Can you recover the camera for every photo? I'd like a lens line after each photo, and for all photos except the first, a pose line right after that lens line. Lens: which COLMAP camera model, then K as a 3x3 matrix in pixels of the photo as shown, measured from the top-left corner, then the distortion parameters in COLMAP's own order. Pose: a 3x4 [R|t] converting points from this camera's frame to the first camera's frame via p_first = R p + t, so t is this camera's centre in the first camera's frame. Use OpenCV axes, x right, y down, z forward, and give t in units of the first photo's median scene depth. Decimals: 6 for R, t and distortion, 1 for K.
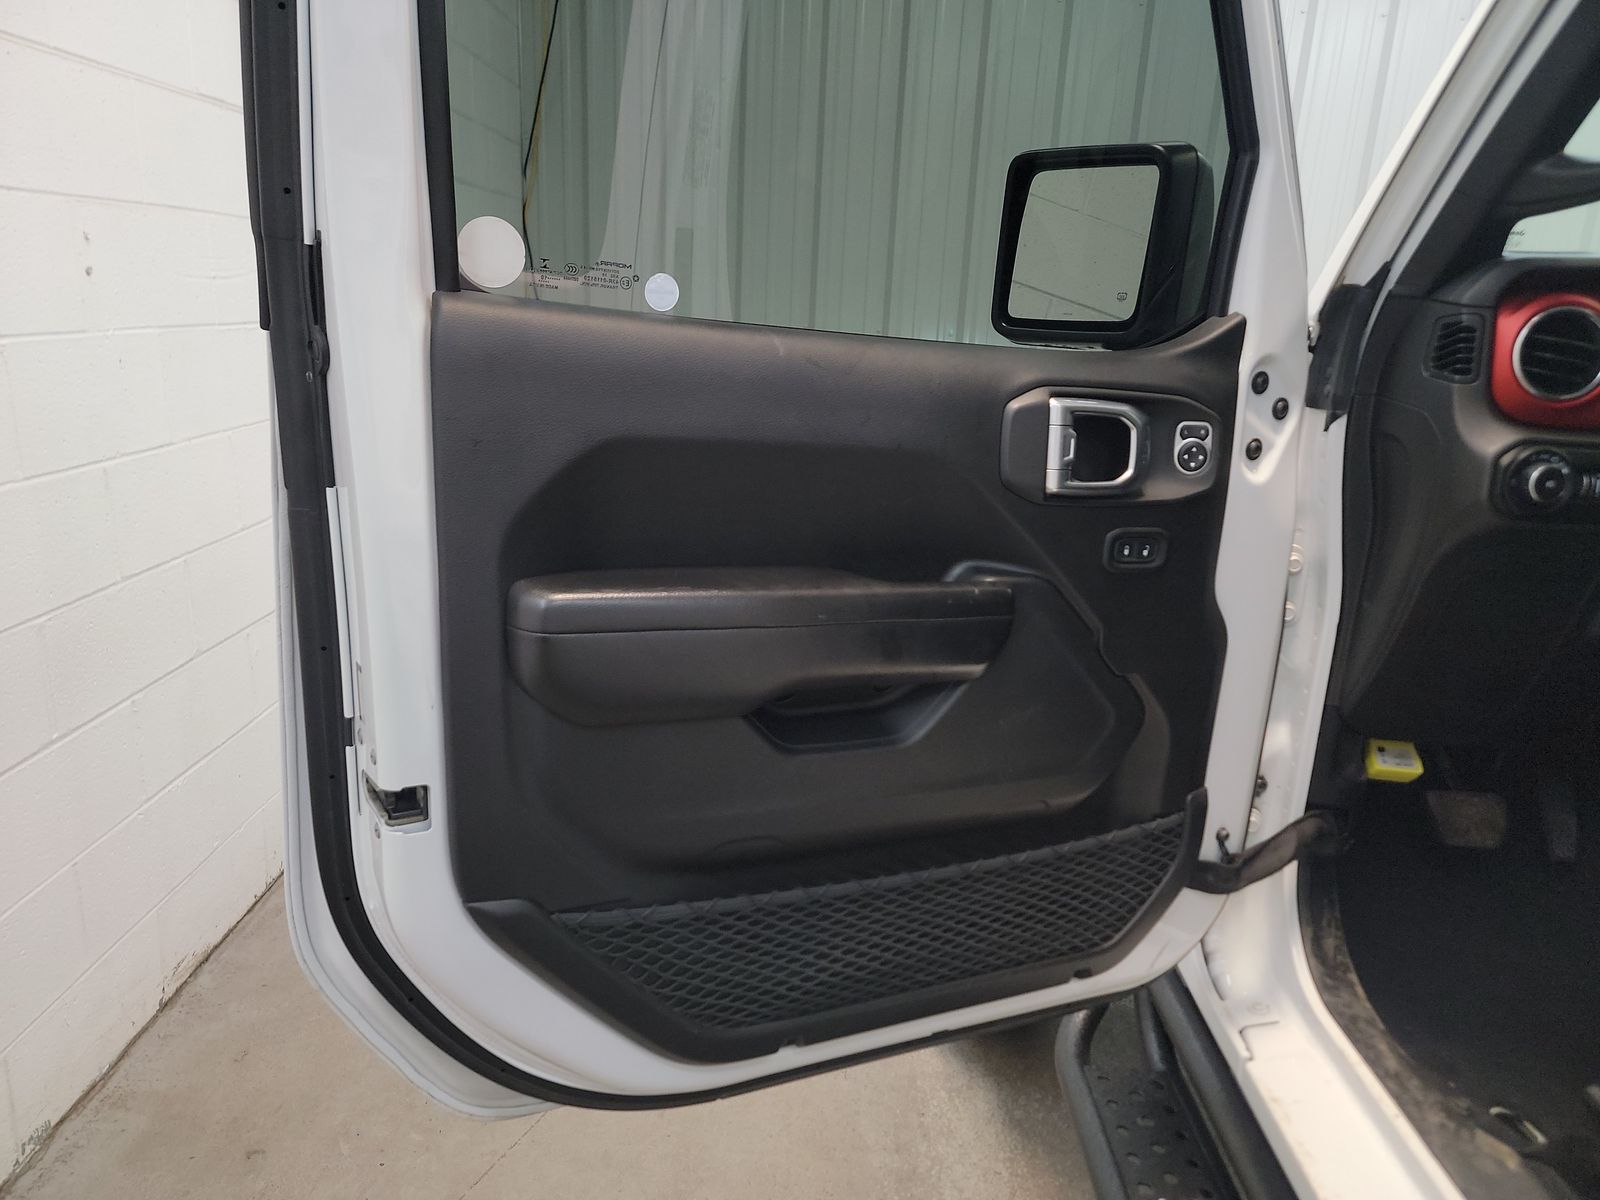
lens RADIAL K [[1110.9, 0, 801.6], [0, 1110.9, 592.0], [0, 0, 1]] dist [0.068233, -0.057660]
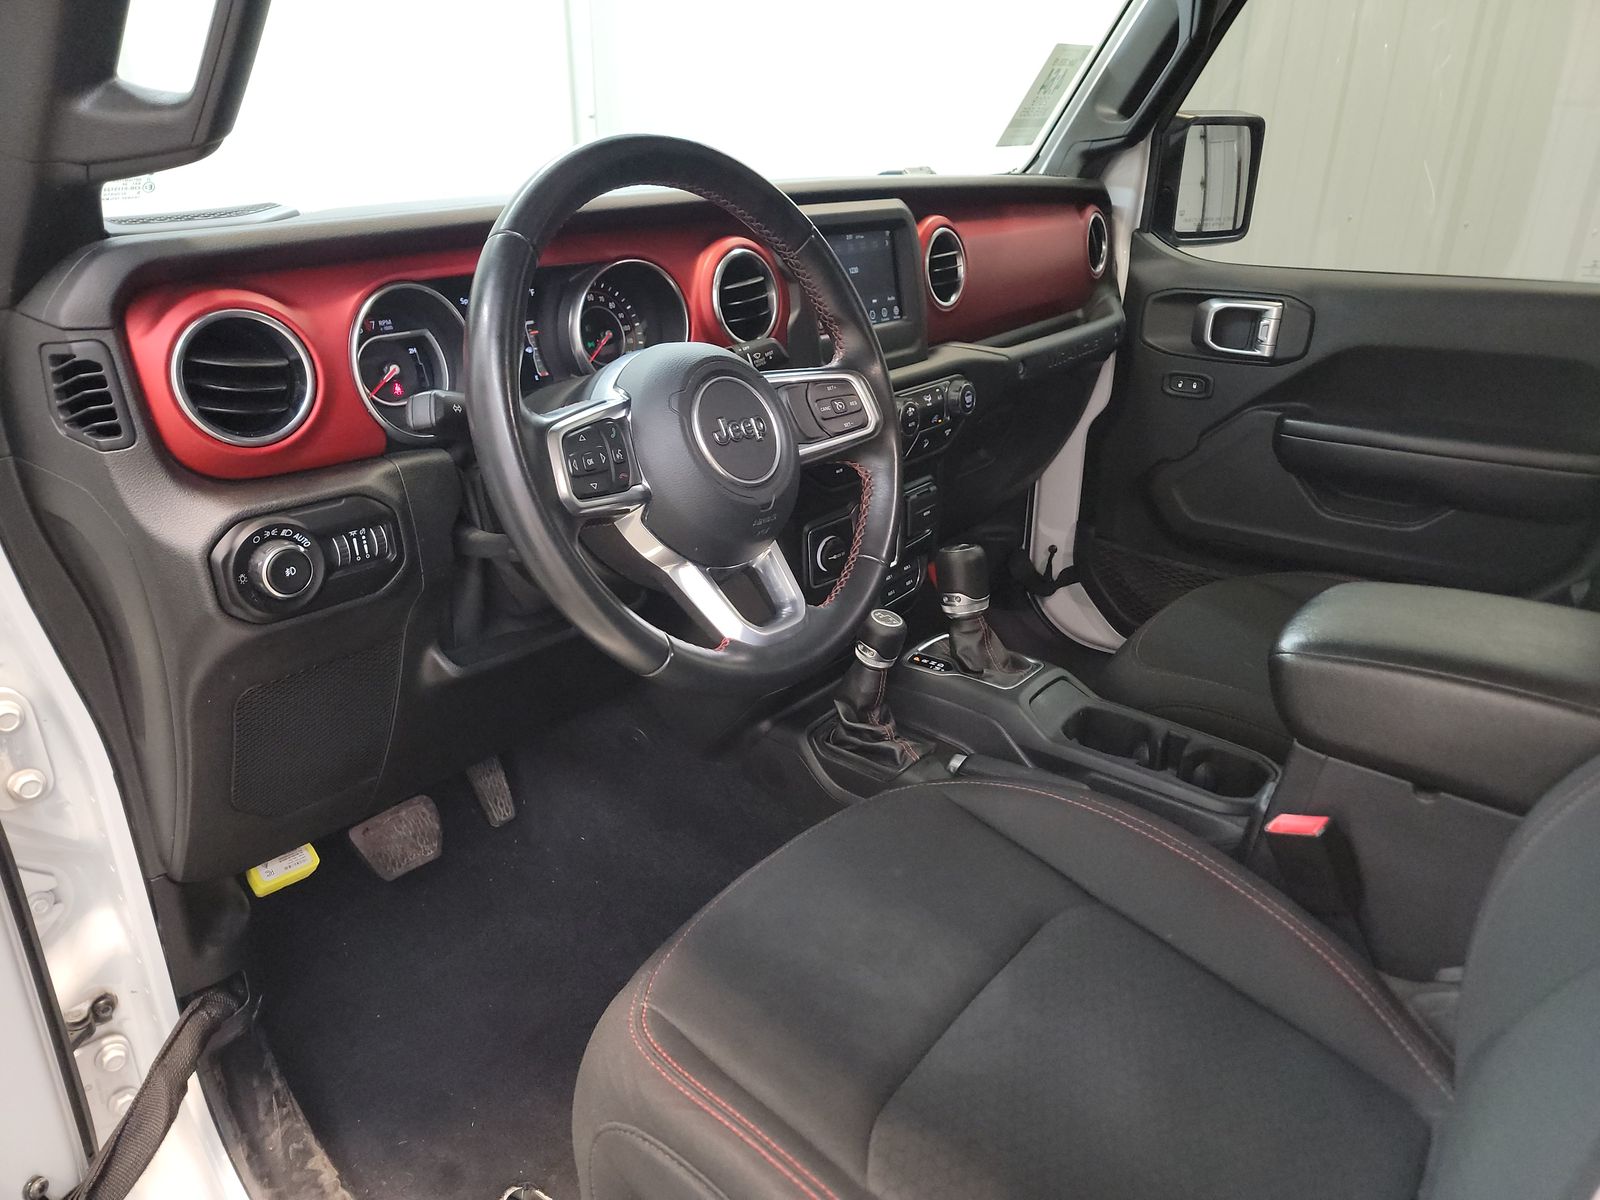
lens RADIAL K [[1110.0, 0, 805.5], [0, 1110.0, 608.9], [0, 0, 1]] dist [0.080368, -0.061527]
pose [[0.625709, -0.353389, 0.695417, 0.343797], [0.228411, 0.935423, 0.269838, -0.181545], [-0.745866, -0.009999, 0.666020, 0.269263]]
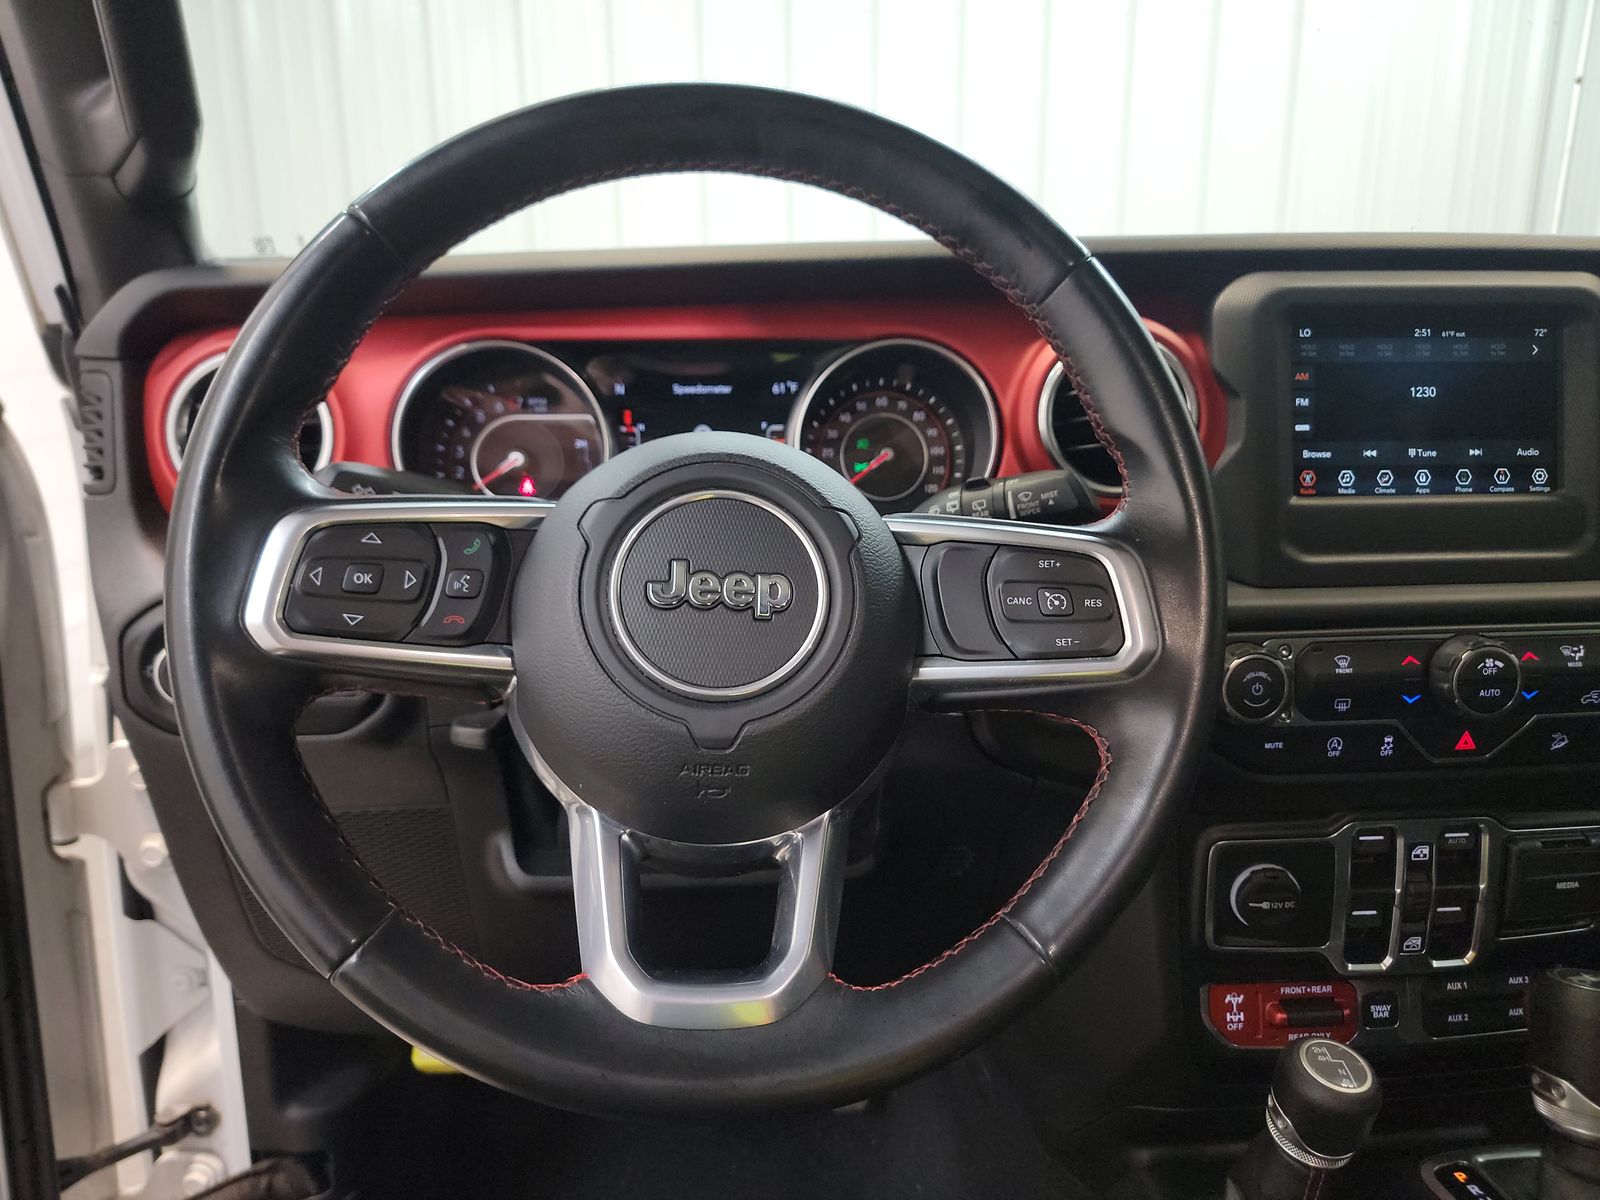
lens RADIAL K [[1110.9, 0, 801.6], [0, 1110.9, 592.0], [0, 0, 1]] dist [0.068233, -0.057660]
pose [[0.992872, -0.078296, 0.089862, 0.858805], [0.081864, 0.995967, -0.036719, -0.087974], [-0.086625, 0.043813, 0.995277, 0.409854]]
